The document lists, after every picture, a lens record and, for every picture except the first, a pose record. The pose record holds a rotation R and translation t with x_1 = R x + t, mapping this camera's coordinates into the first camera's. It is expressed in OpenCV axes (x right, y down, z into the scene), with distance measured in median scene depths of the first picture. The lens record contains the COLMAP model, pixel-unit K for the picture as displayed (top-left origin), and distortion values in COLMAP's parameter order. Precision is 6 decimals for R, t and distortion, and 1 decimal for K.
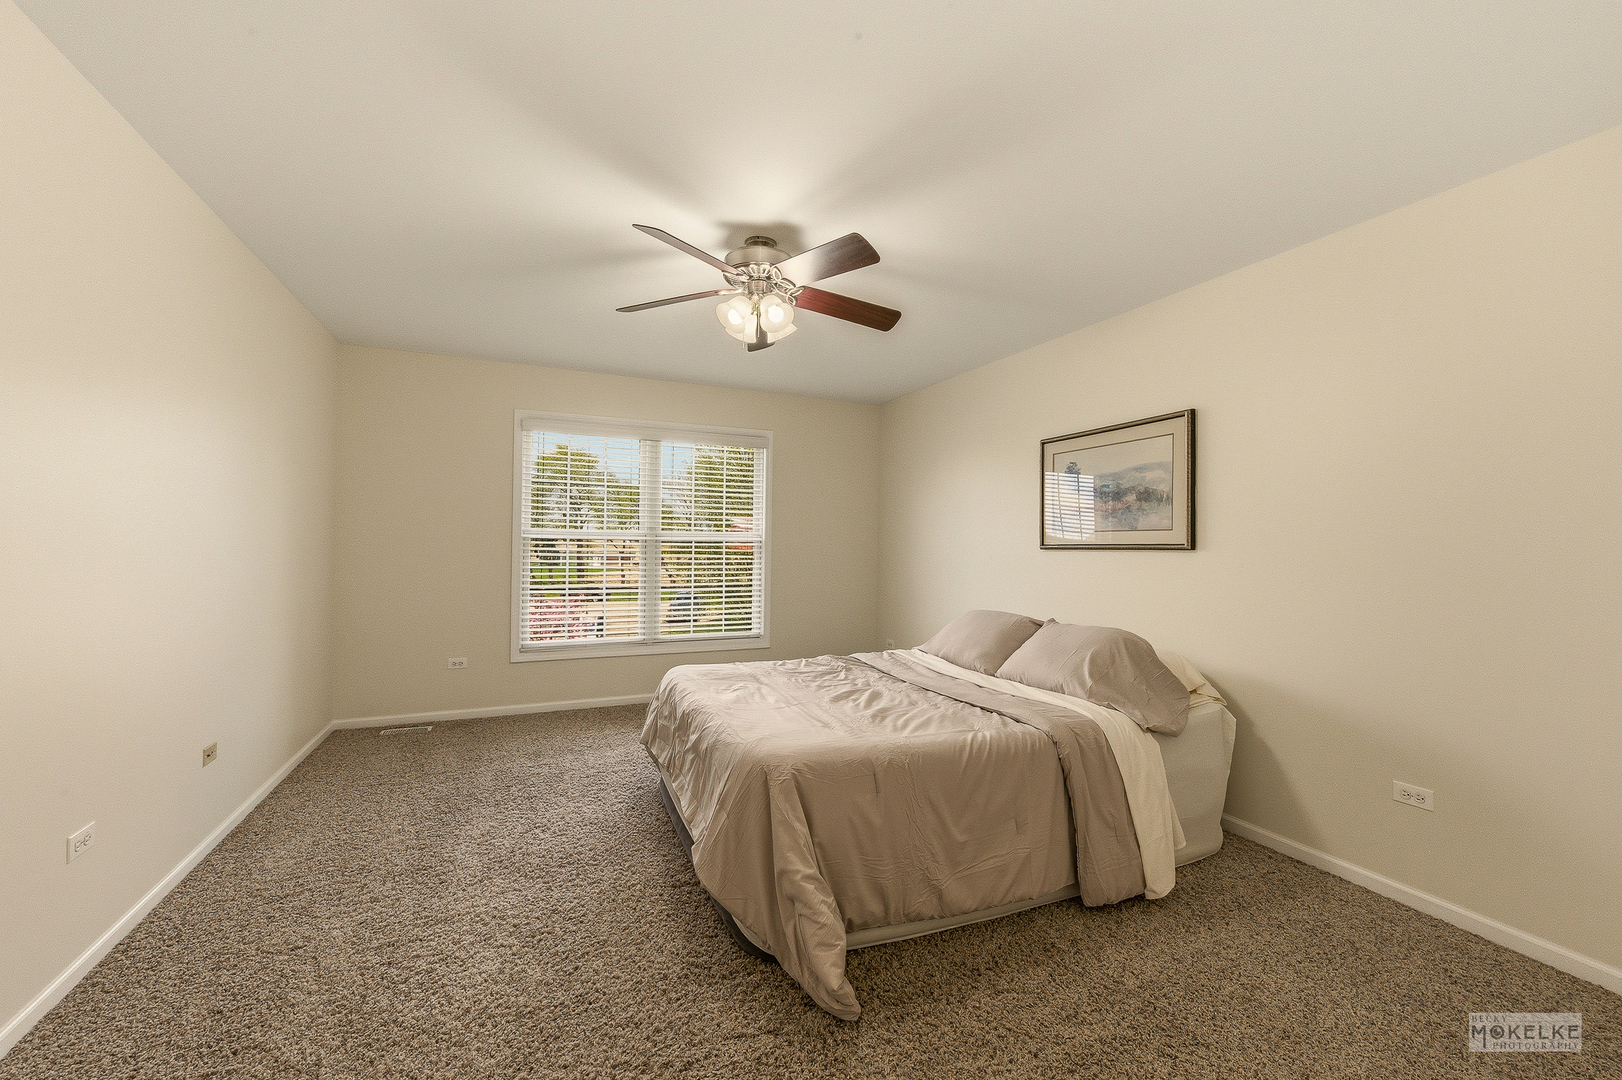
lens RADIAL K [[645.5, 0, 812.4], [0, 645.5, 541.1], [0, 0, 1]] dist [0.007931, -0.001004]
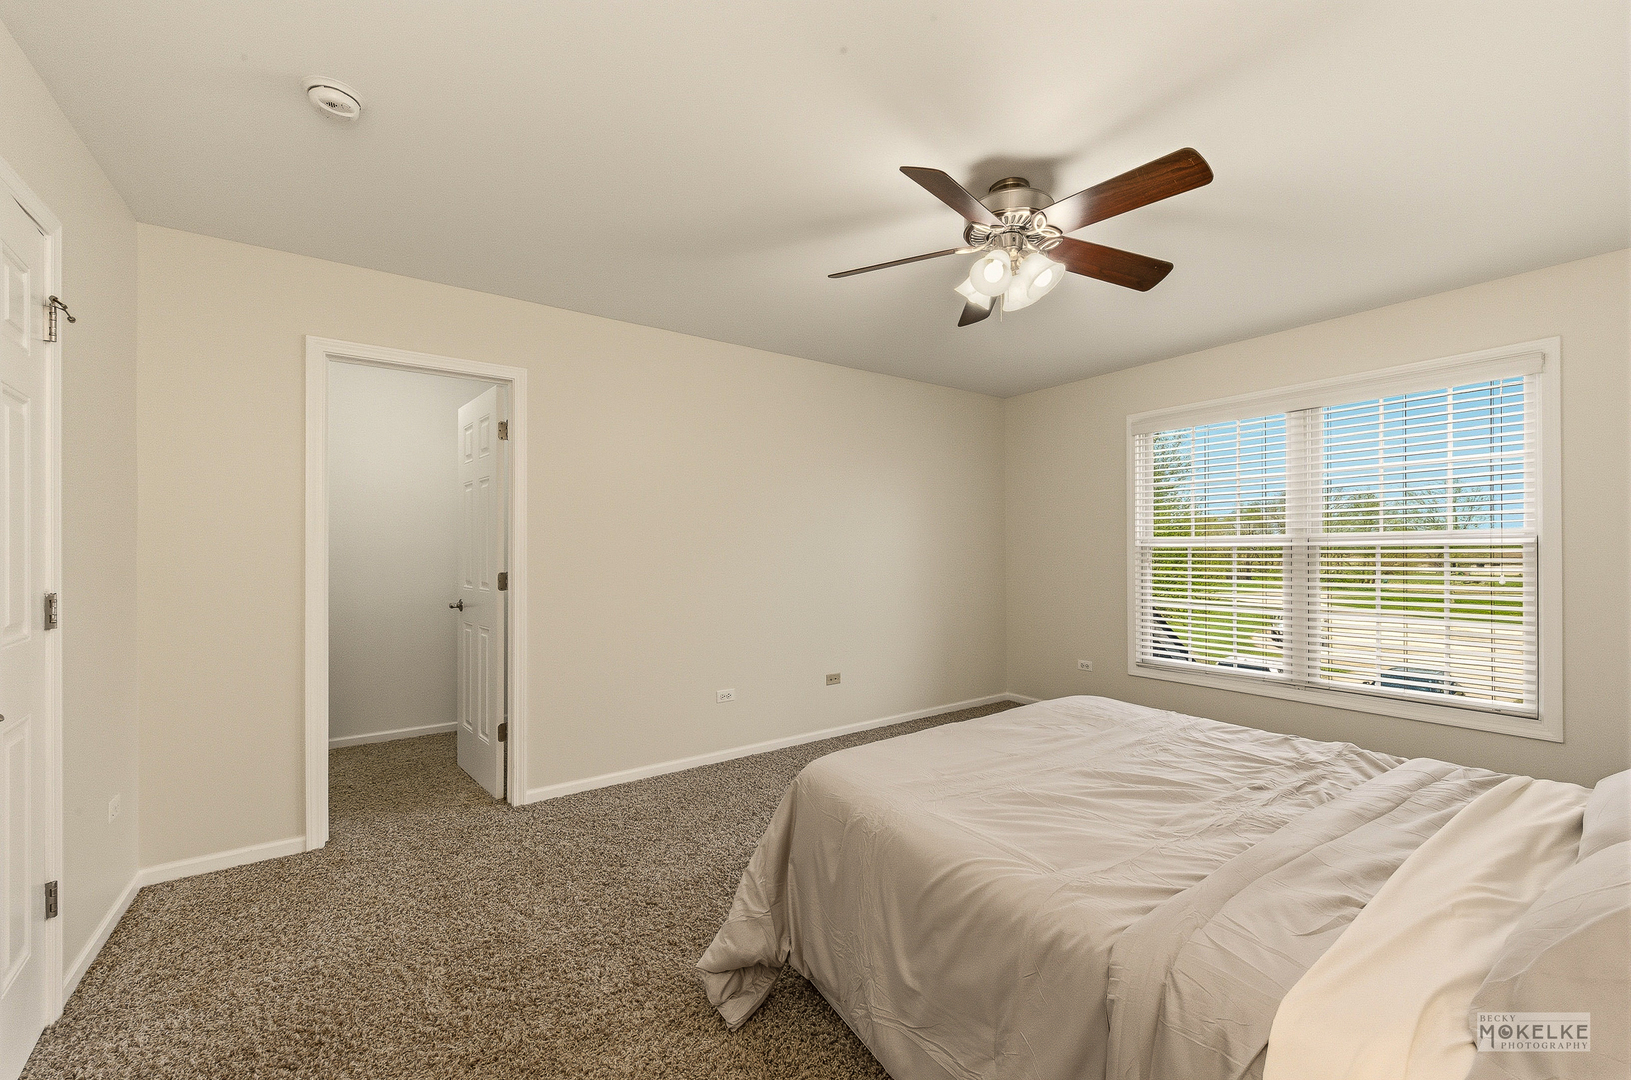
lens RADIAL K [[650.1, 0, 816.6], [0, 650.1, 550.1], [0, 0, 1]] dist [-0.015618, -0.000146]
pose [[0.186249, -0.013450, -0.982410, 0.407085], [0.010915, 0.999873, -0.011620, 0.005627], [0.982442, -0.008559, 0.186373, 0.354941]]
